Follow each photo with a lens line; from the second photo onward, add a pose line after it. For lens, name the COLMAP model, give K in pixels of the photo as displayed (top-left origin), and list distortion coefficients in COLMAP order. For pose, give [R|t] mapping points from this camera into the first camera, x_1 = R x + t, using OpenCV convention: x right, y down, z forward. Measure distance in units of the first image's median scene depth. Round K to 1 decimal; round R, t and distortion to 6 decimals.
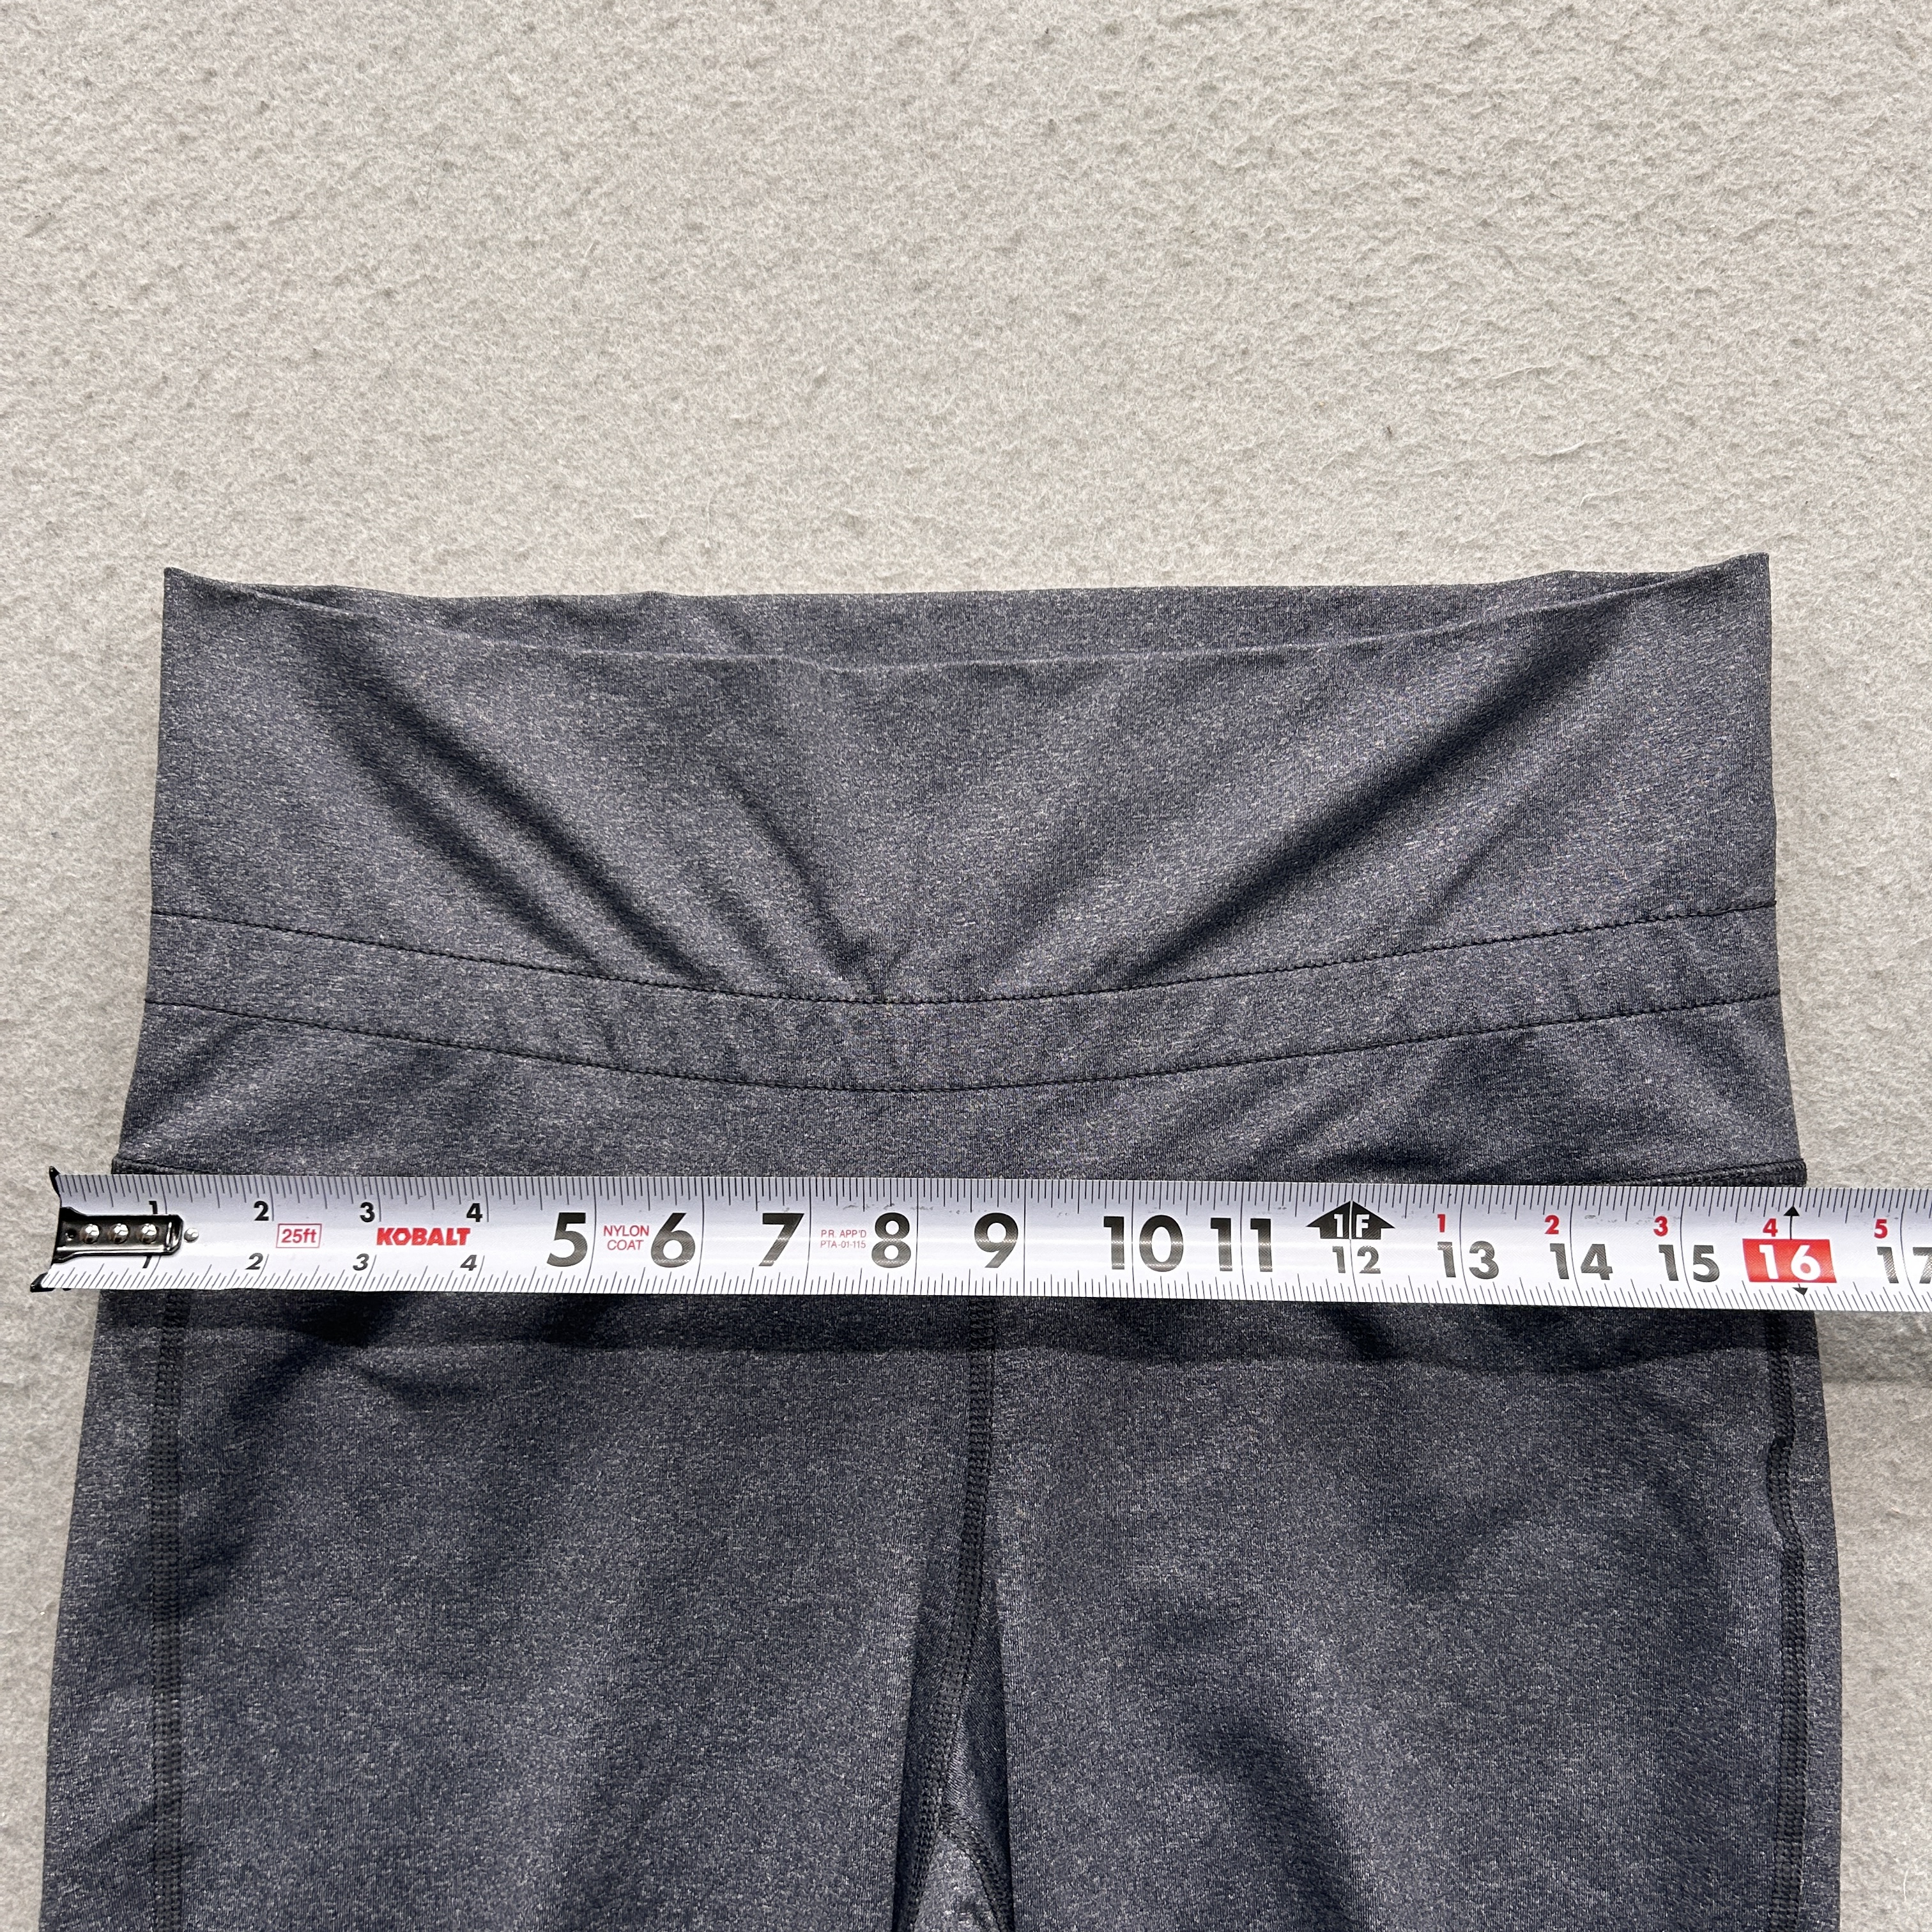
lens RADIAL K [[1957.8, 0, 967.9], [0, 1957.8, 1050.6], [0, 0, 1]] dist [-0.001967, -0.023966]
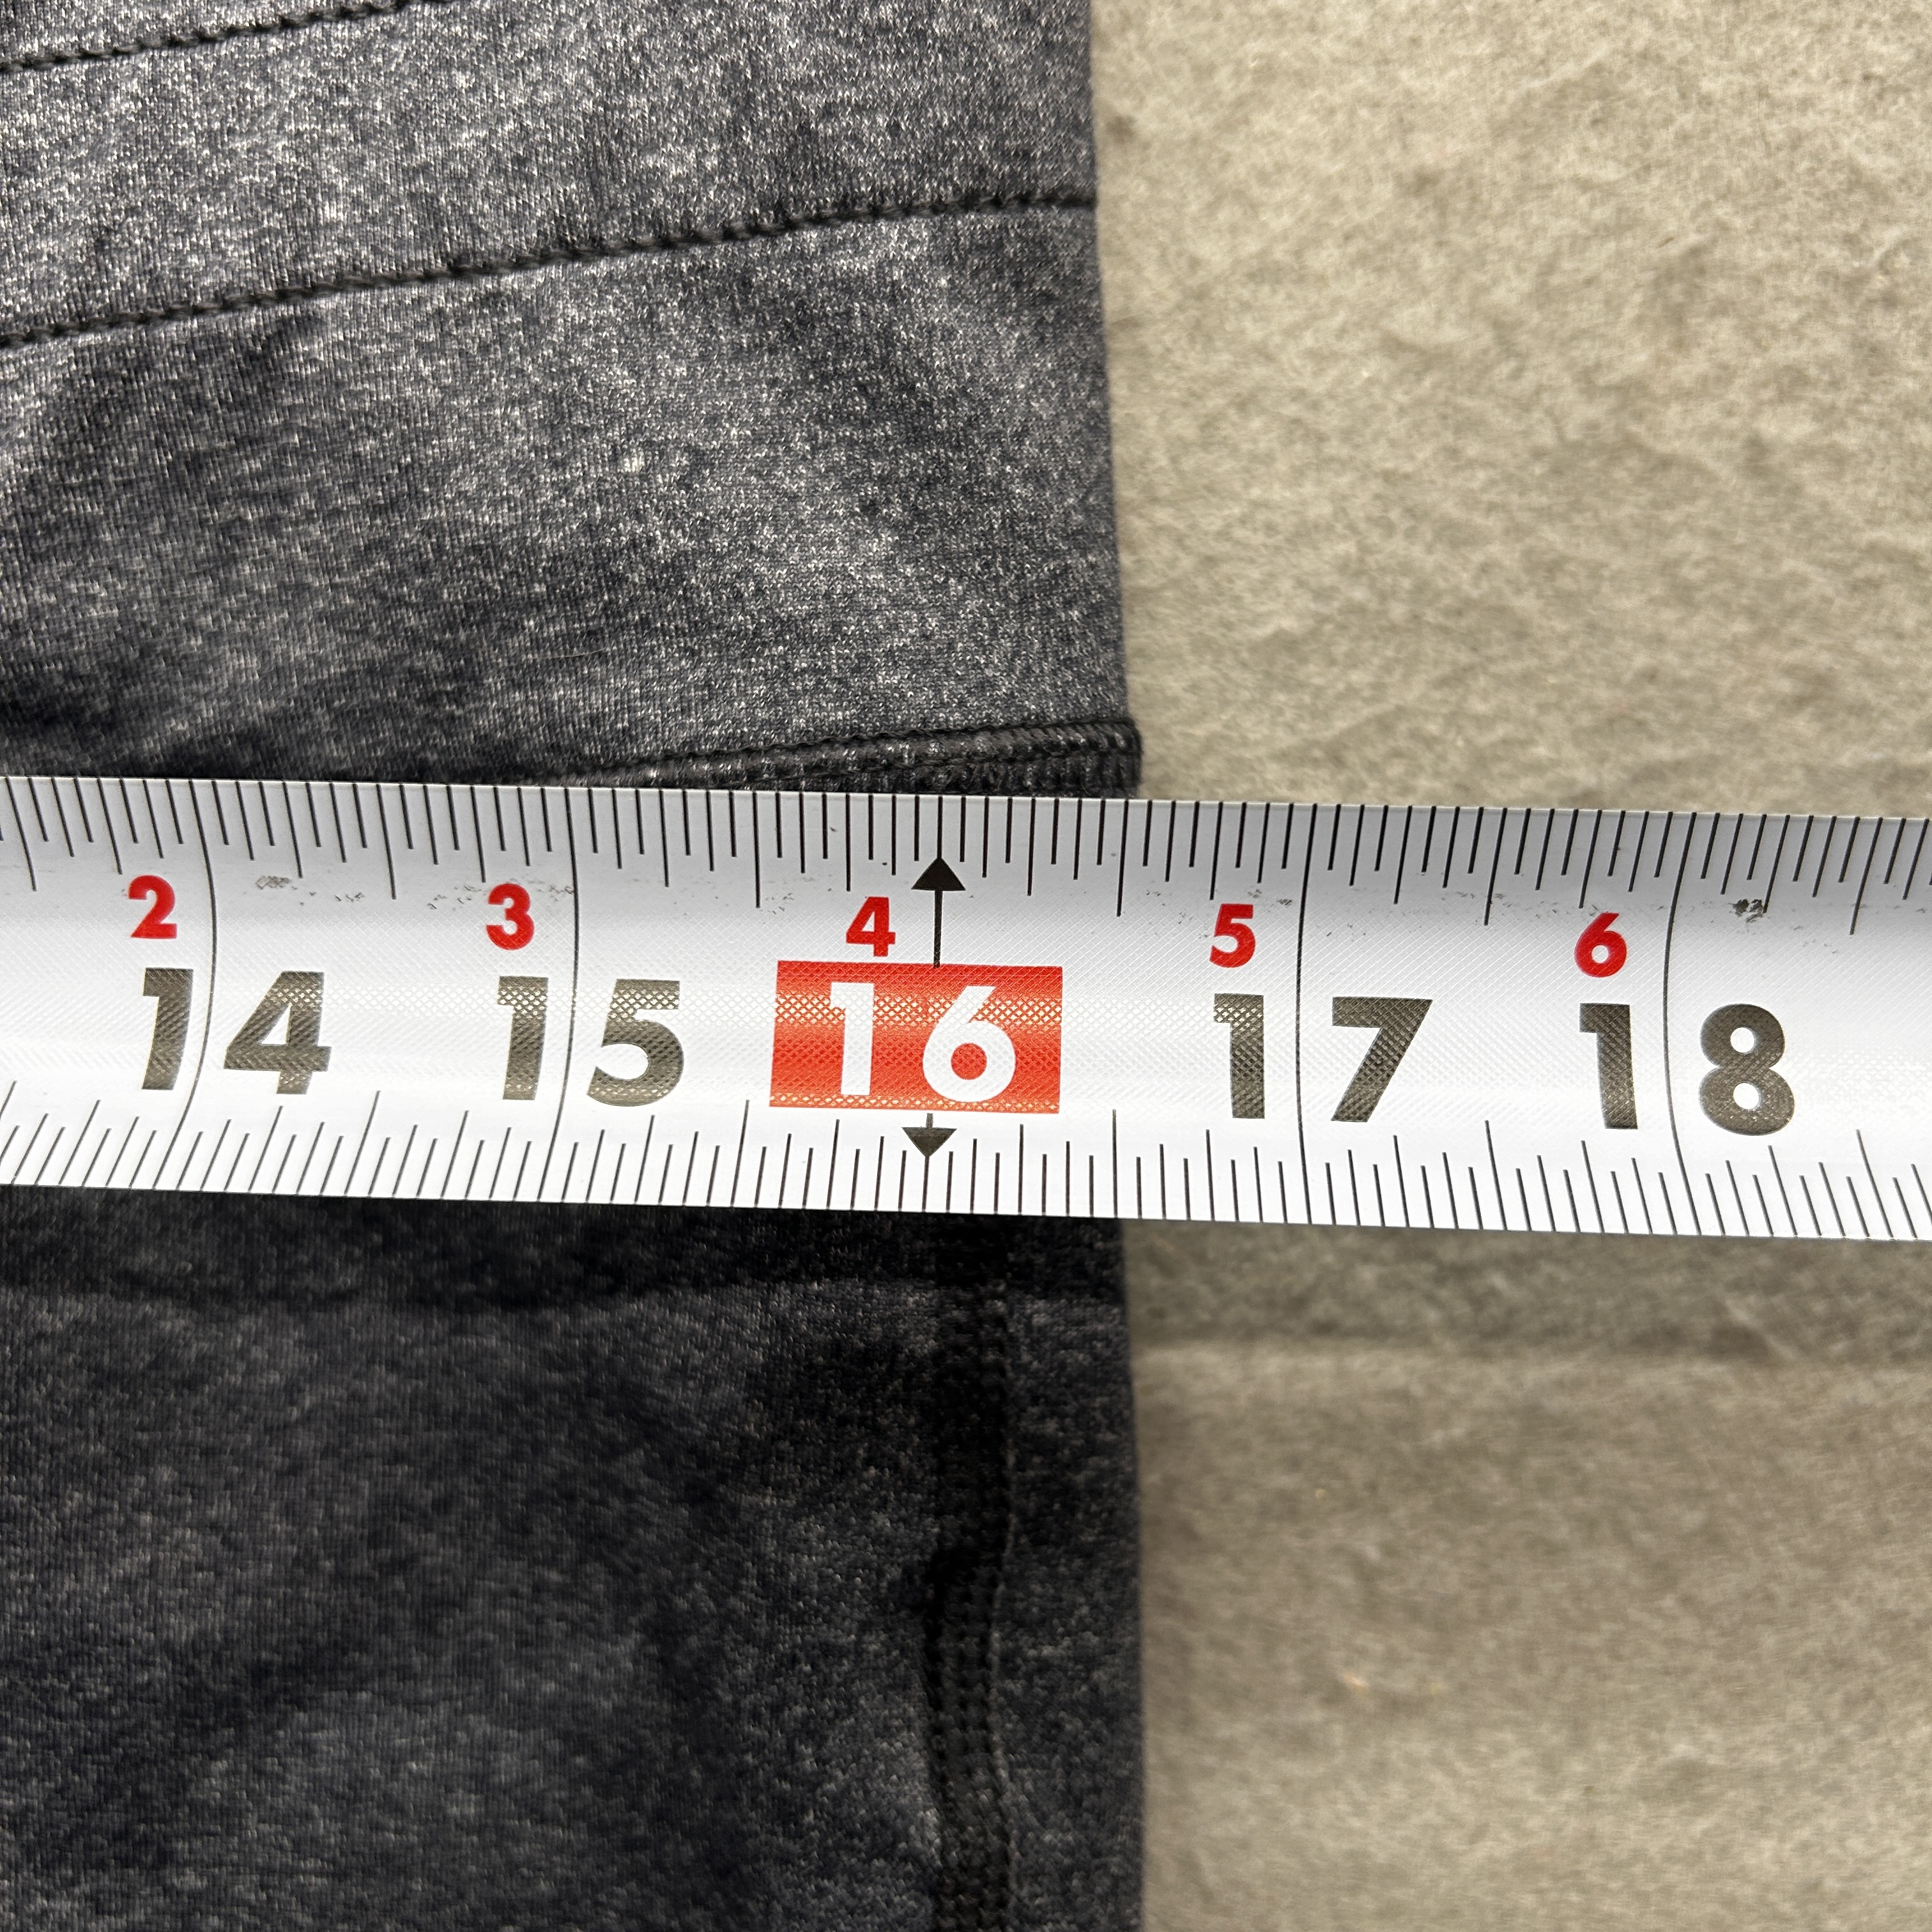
lens RADIAL K [[1957.8, 0, 967.9], [0, 1957.8, 1050.6], [0, 0, 1]] dist [-0.001967, -0.023966]
pose [[0.999908, 0.013271, -0.002822, 0.402496], [-0.012542, 0.983441, 0.180796, 0.051419], [0.005174, -0.180744, 0.983517, 0.659257]]
